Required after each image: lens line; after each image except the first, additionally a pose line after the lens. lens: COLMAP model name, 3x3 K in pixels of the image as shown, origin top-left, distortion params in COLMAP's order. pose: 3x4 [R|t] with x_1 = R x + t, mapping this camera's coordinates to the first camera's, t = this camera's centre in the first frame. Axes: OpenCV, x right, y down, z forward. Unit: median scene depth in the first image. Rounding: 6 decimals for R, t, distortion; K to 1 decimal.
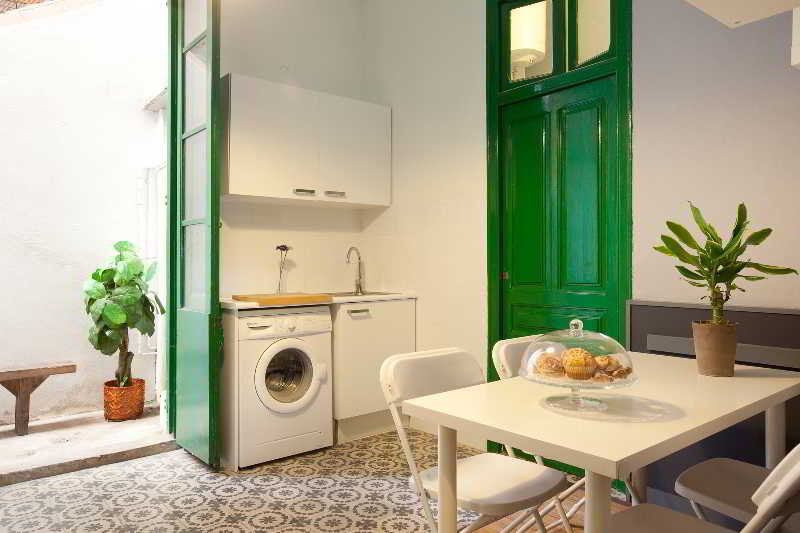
lens RADIAL K [[570.0, 0, 395.7], [0, 570.0, 262.7], [0, 0, 1]] dist [0.009124, 0.007668]
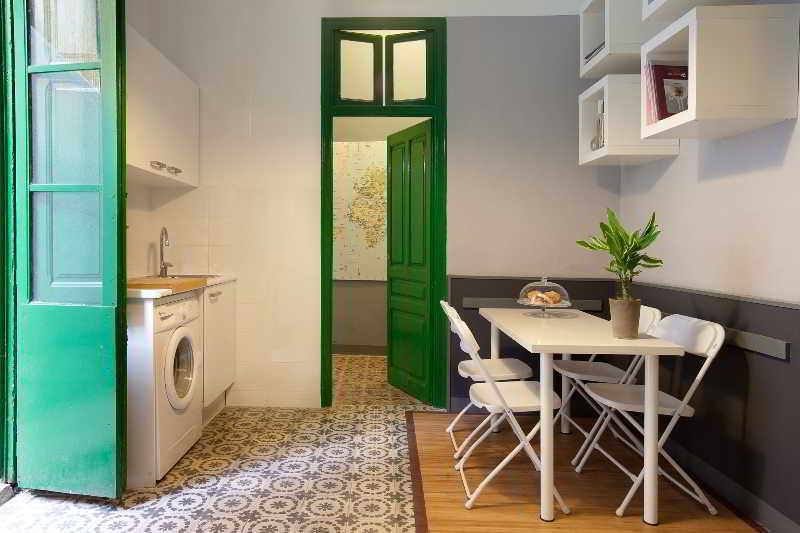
lens RADIAL K [[546.3, 0, 365.6], [0, 546.3, 249.9], [0, 0, 1]] dist [0.031868, 0.003557]
pose [[0.639009, 0.011021, 0.769120, -0.898981], [-0.027085, 0.999600, 0.008180, -0.009885], [-0.768722, -0.026059, 0.639052, 0.285227]]
